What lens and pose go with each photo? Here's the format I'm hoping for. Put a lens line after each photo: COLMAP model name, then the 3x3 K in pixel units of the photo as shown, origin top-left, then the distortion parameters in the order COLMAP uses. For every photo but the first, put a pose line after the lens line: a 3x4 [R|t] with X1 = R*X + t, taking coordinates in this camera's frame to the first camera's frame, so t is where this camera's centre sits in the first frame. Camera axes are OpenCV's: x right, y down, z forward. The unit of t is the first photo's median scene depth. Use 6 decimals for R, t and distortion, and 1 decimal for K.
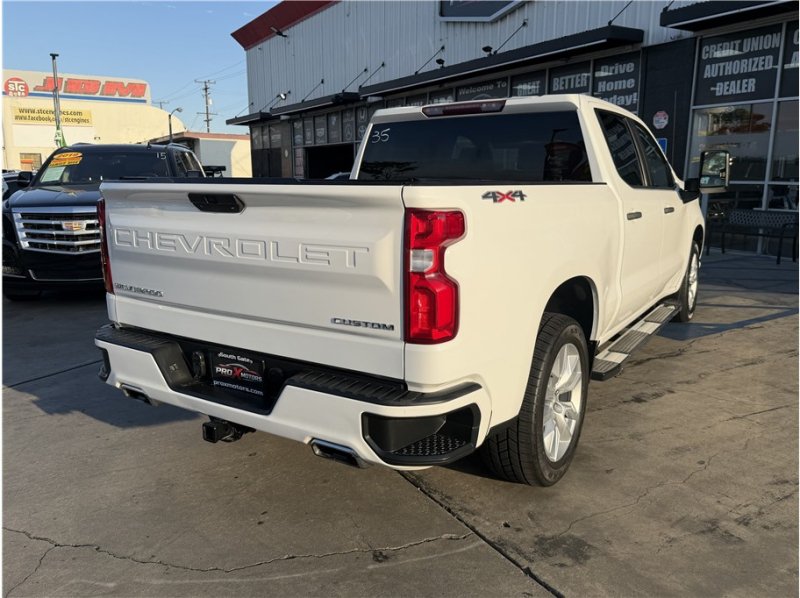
lens RADIAL K [[612.7, 0, 403.3], [0, 612.7, 294.8], [0, 0, 1]] dist [0.059059, -0.097653]
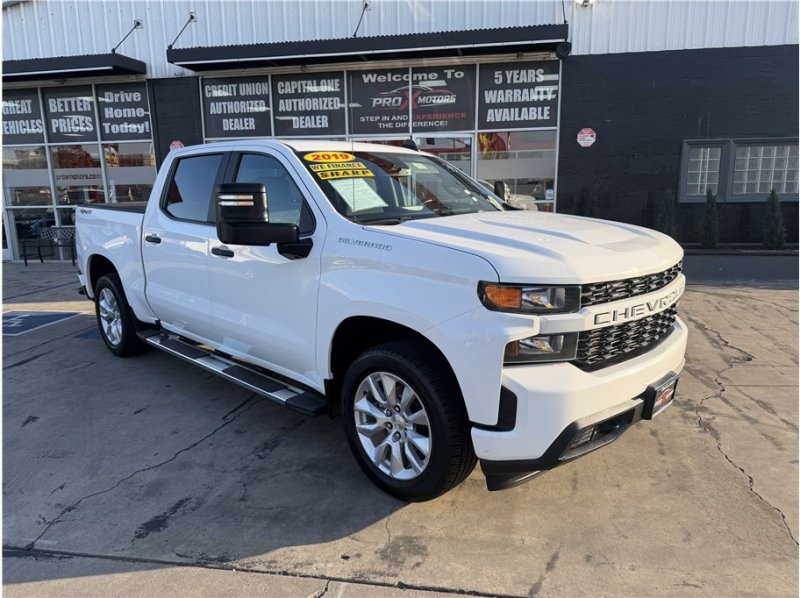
lens RADIAL K [[557.7, 0, 402.4], [0, 557.7, 296.6], [0, 0, 1]] dist [0.047630, -0.068741]
pose [[0.662356, -0.153244, 0.733349, -0.160362], [0.160070, 0.985201, 0.061299, -0.041246], [-0.731890, 0.076786, 0.677083, 0.103715]]
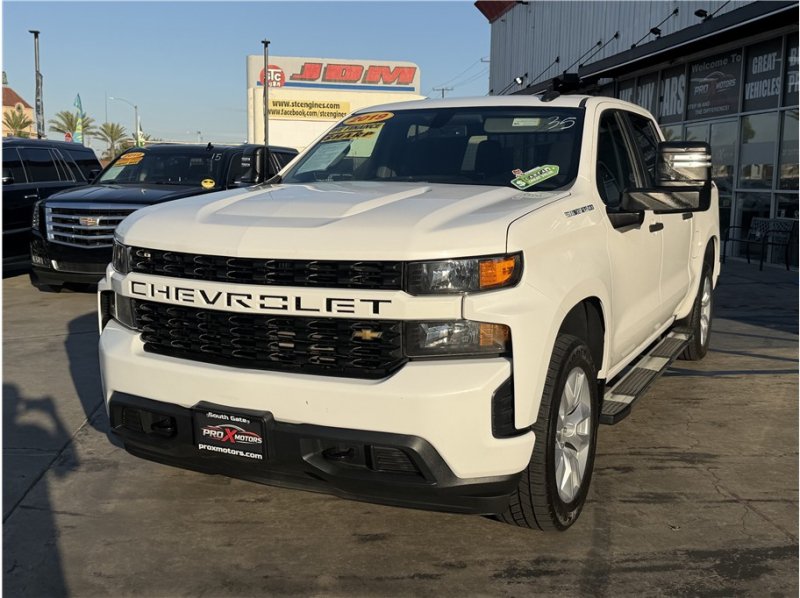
lens RADIAL K [[870.8, 0, 415.4], [0, 870.8, 299.9], [0, 0, 1]] dist [0.127562, -0.240993]
pose [[0.915531, 0.067081, -0.396615, 0.589625], [-0.090724, 0.995026, -0.041130, 0.034414], [0.391883, 0.073638, 0.917063, -0.160550]]
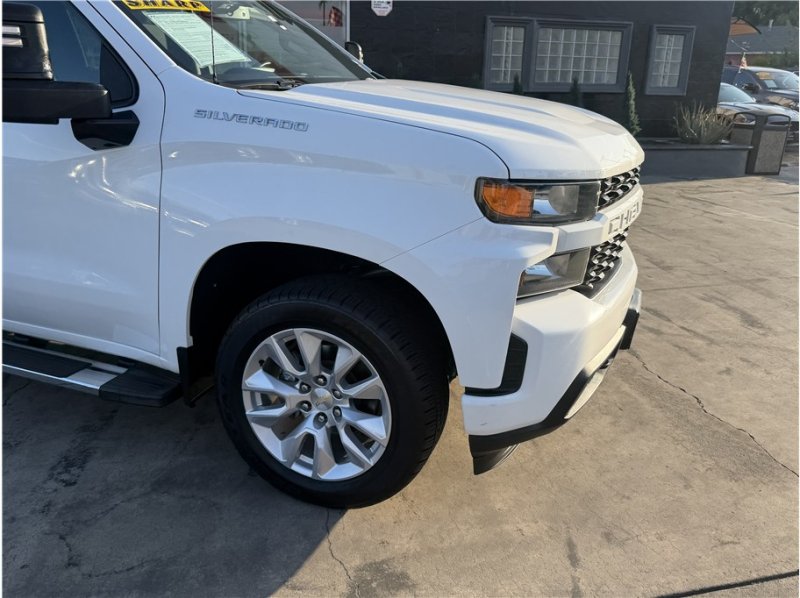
lens RADIAL K [[656.6, 0, 394.3], [0, 656.6, 299.3], [0, 0, 1]] dist [0.004342, -0.009630]
pose [[0.311553, -0.300926, 0.901320, -0.134122], [0.160109, 0.951593, 0.262367, -0.050383], [-0.936643, 0.062568, 0.344652, 0.259914]]
